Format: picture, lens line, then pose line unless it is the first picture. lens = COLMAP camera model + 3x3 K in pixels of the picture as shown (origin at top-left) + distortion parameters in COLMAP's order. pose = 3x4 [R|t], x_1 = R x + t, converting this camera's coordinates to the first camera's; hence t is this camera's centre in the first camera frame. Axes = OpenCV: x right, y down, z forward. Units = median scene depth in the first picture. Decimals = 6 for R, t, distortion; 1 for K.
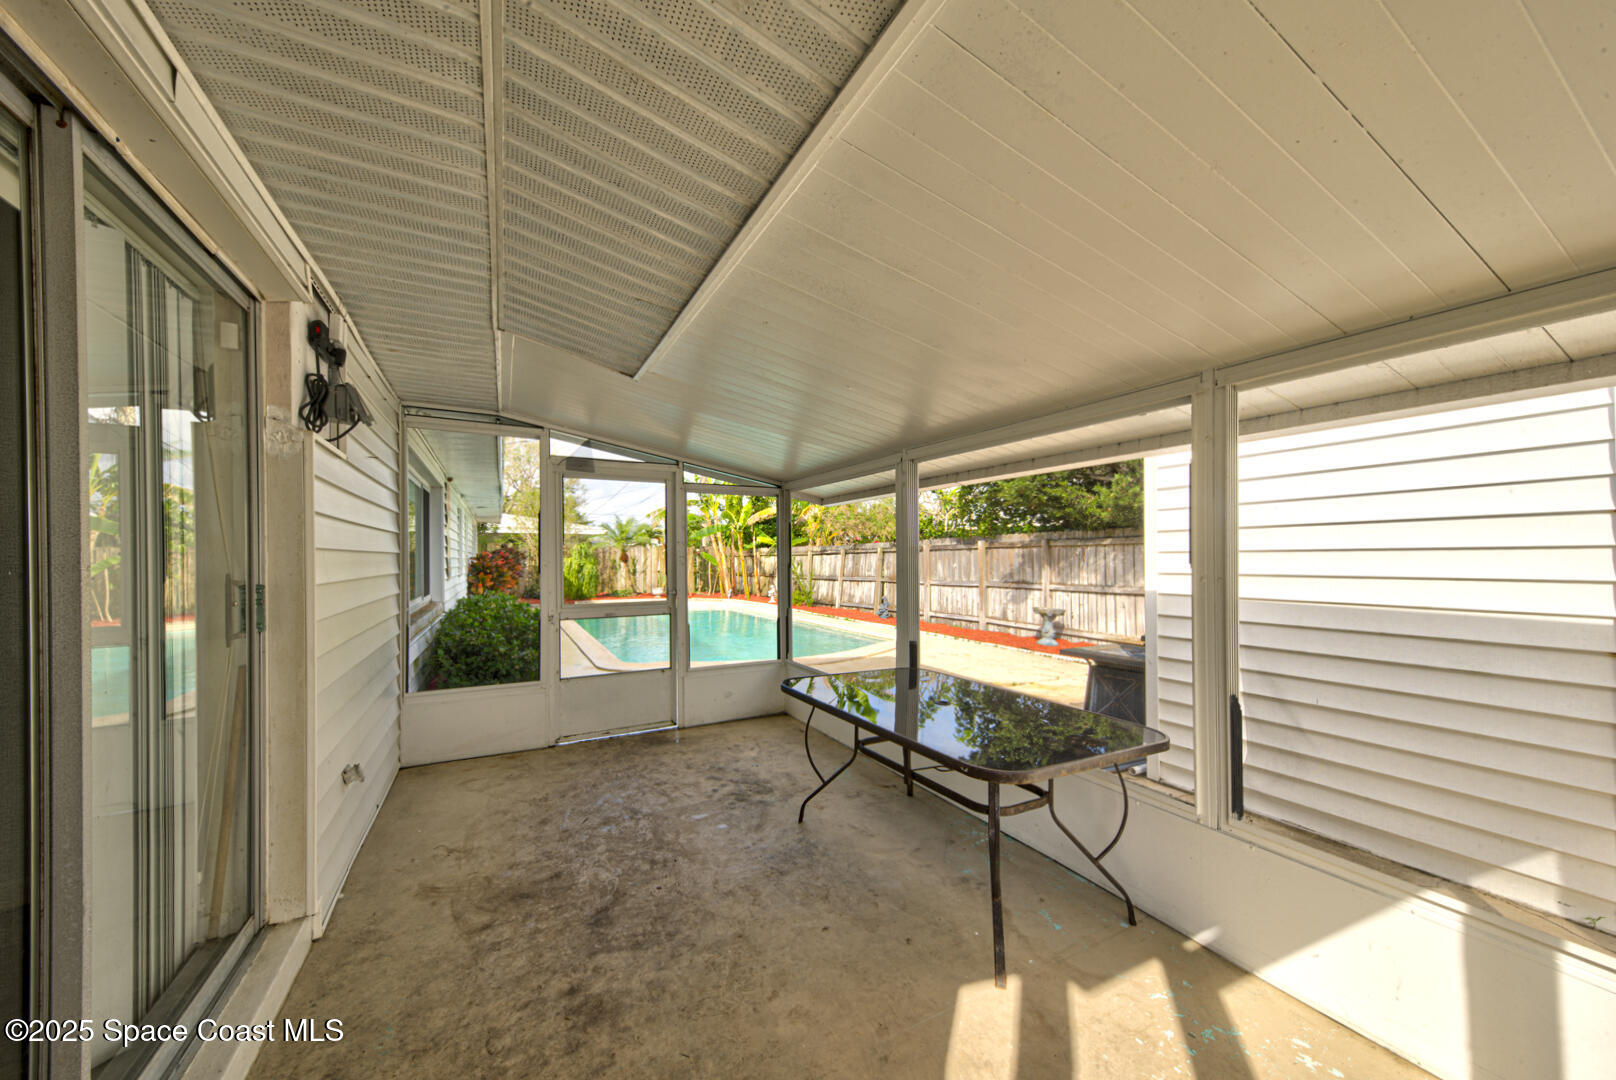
lens RADIAL K [[579.6, 0, 805.8], [0, 579.6, 552.2], [0, 0, 1]] dist [0.022477, -0.000049]
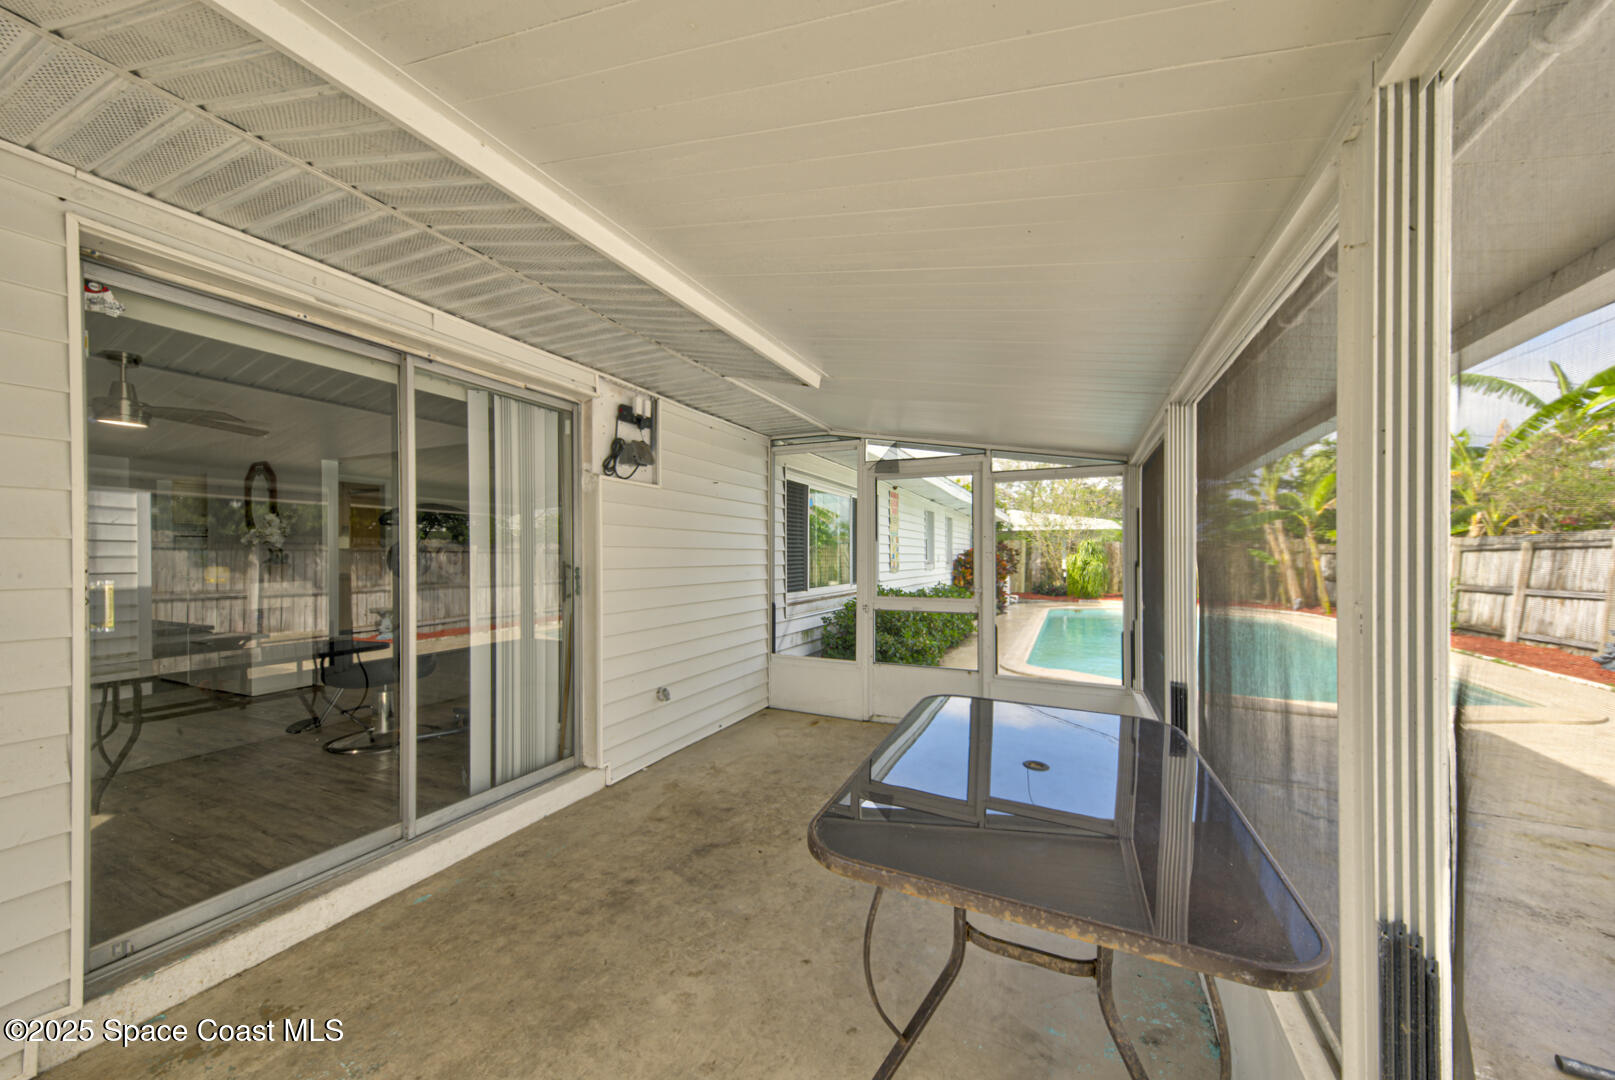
lens RADIAL K [[579.3, 0, 802.3], [0, 579.3, 548.7], [0, 0, 1]] dist [0.022477, -0.000049]
pose [[0.604435, -0.003495, -0.796647, 0.539780], [0.002991, 0.999993, -0.002117, 0.004759], [0.796649, -0.001103, 0.604442, 0.320264]]
